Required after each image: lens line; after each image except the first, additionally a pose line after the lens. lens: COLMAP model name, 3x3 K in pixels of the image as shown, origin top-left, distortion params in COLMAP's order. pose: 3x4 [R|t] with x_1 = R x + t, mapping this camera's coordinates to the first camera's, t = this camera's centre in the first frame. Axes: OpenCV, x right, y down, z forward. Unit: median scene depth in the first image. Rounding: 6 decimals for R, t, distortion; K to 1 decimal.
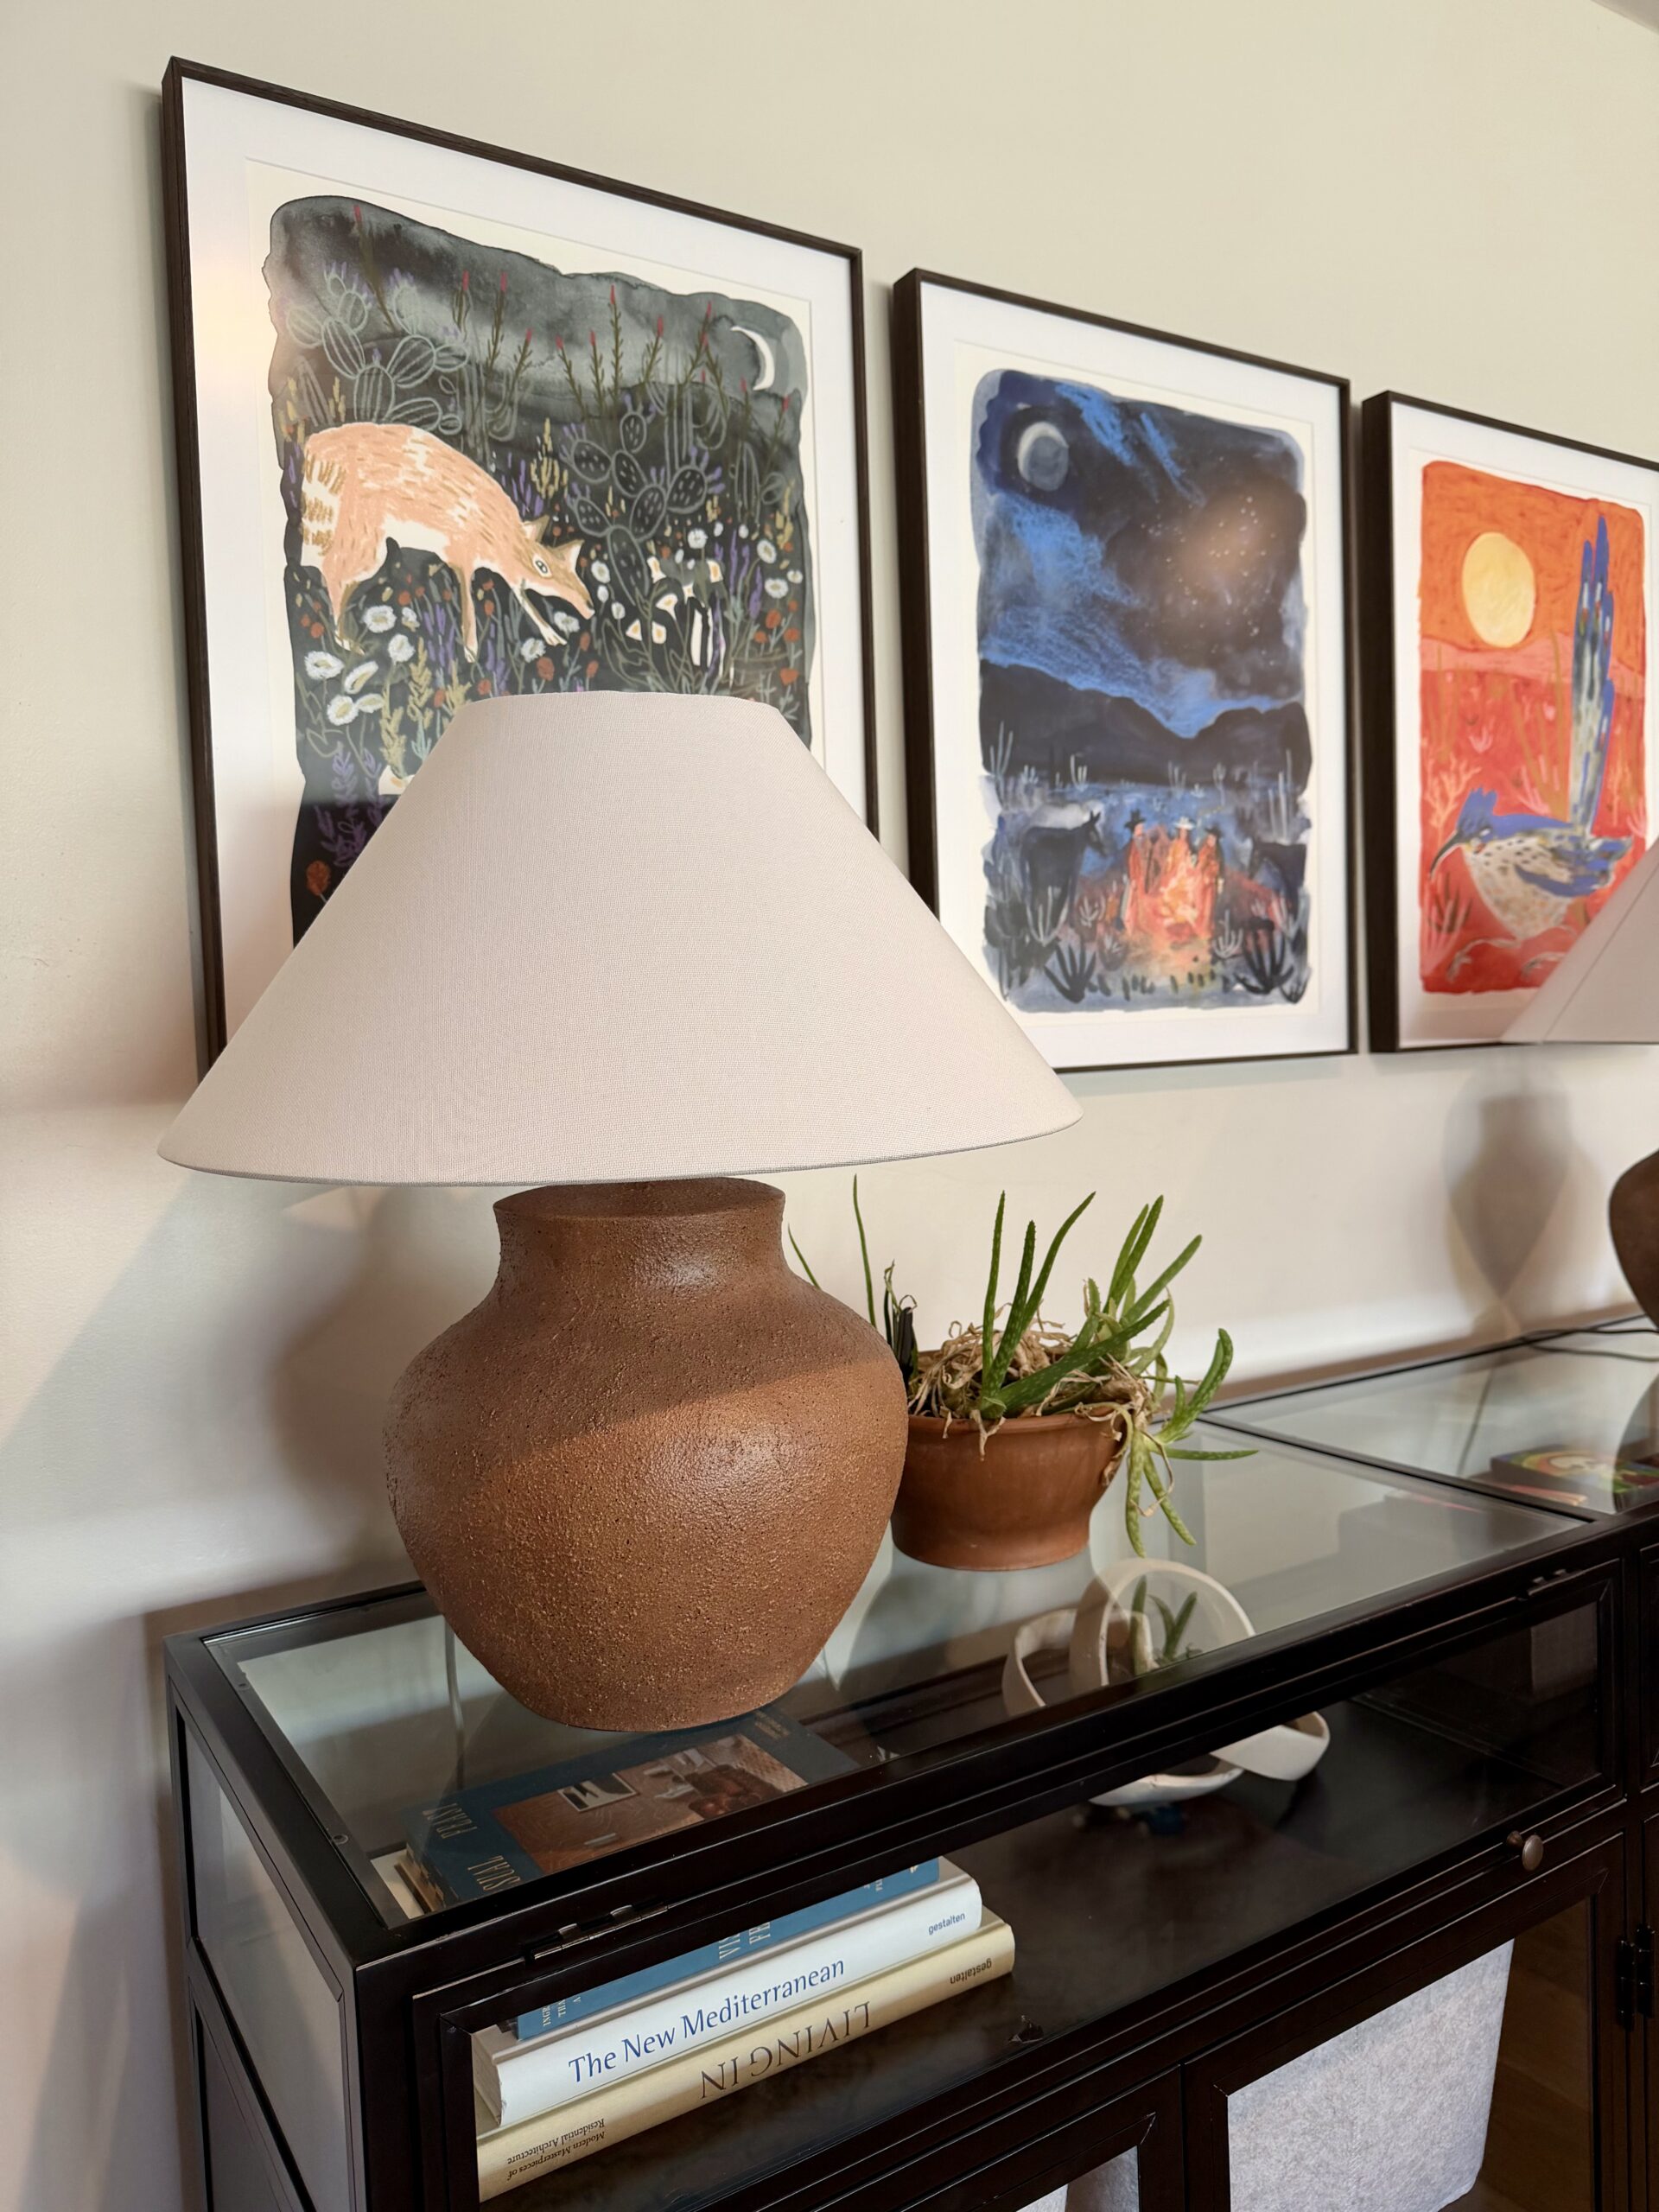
lens RADIAL K [[1568.7, 0, 668.7], [0, 1568.7, 1165.1], [0, 0, 1]] dist [0.021626, -0.046923]
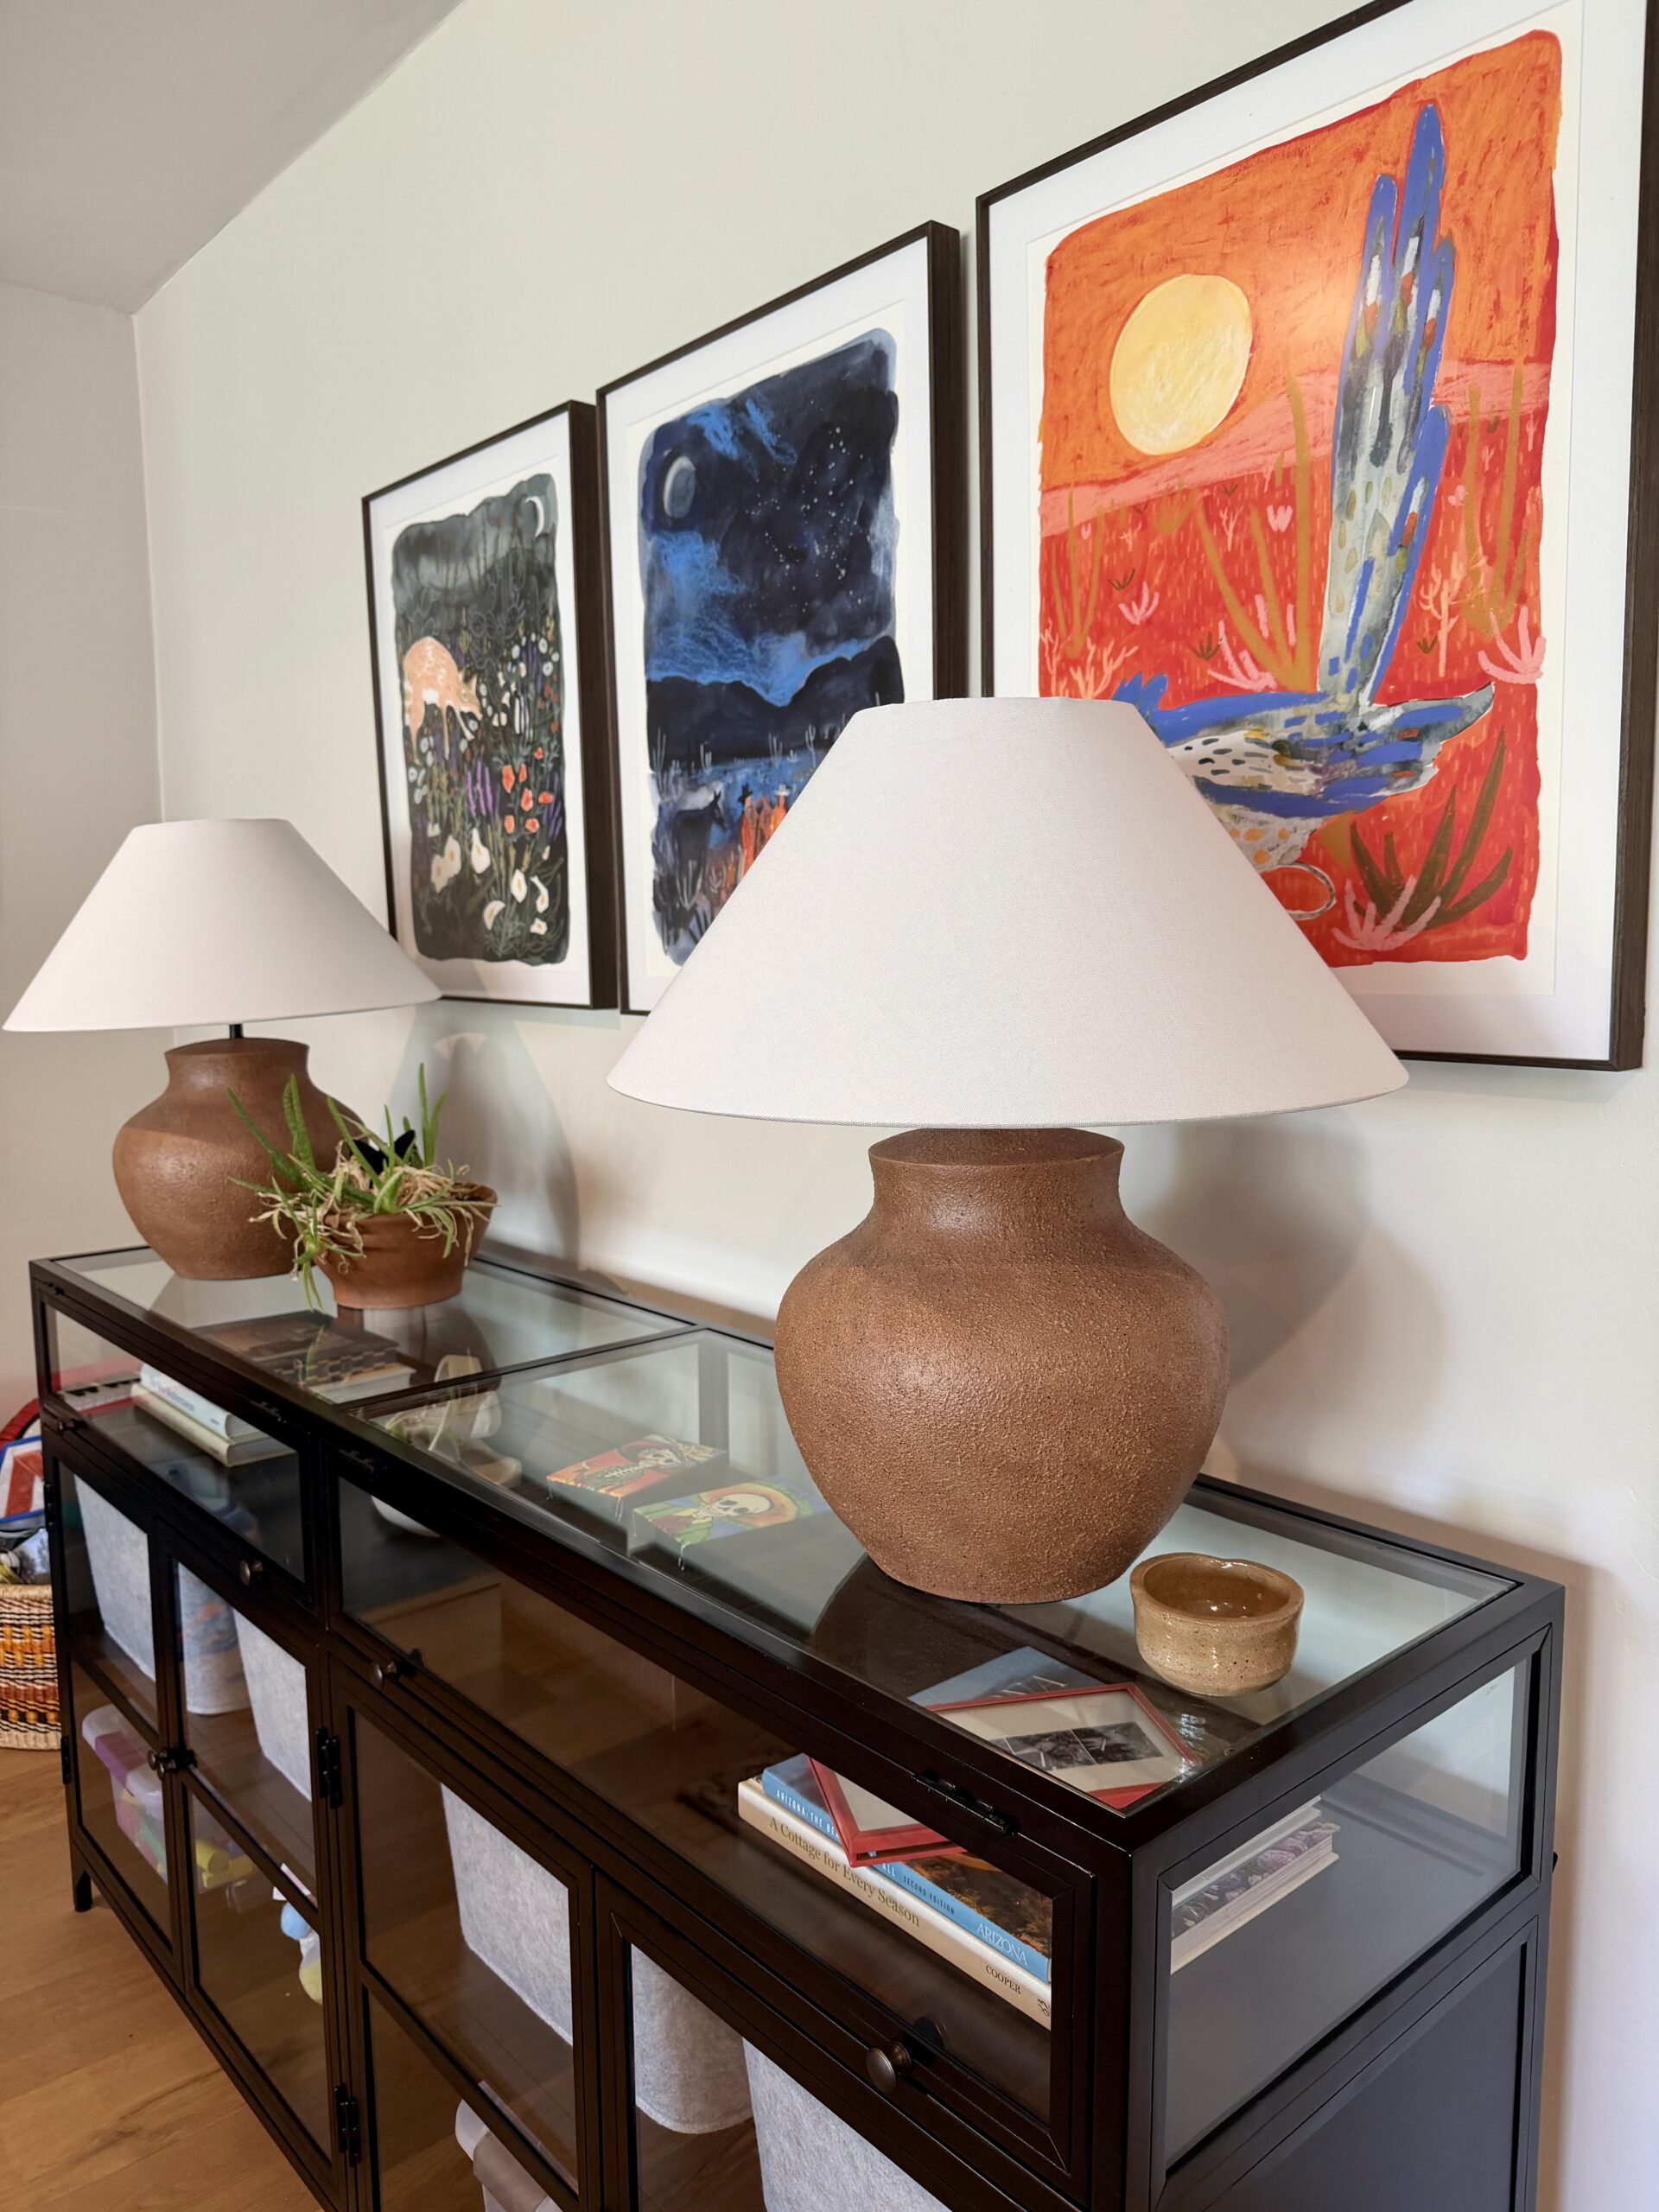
lens RADIAL K [[1568.7, 0, 830.3], [0, 1568.7, 1119.5], [0, 0, 1]] dist [0.021626, -0.046923]
pose [[0.191992, 0.167301, -0.967031, 1.417672], [-0.048860, 0.985770, 0.160843, -0.177550], [0.980179, 0.016368, 0.197435, 0.860244]]
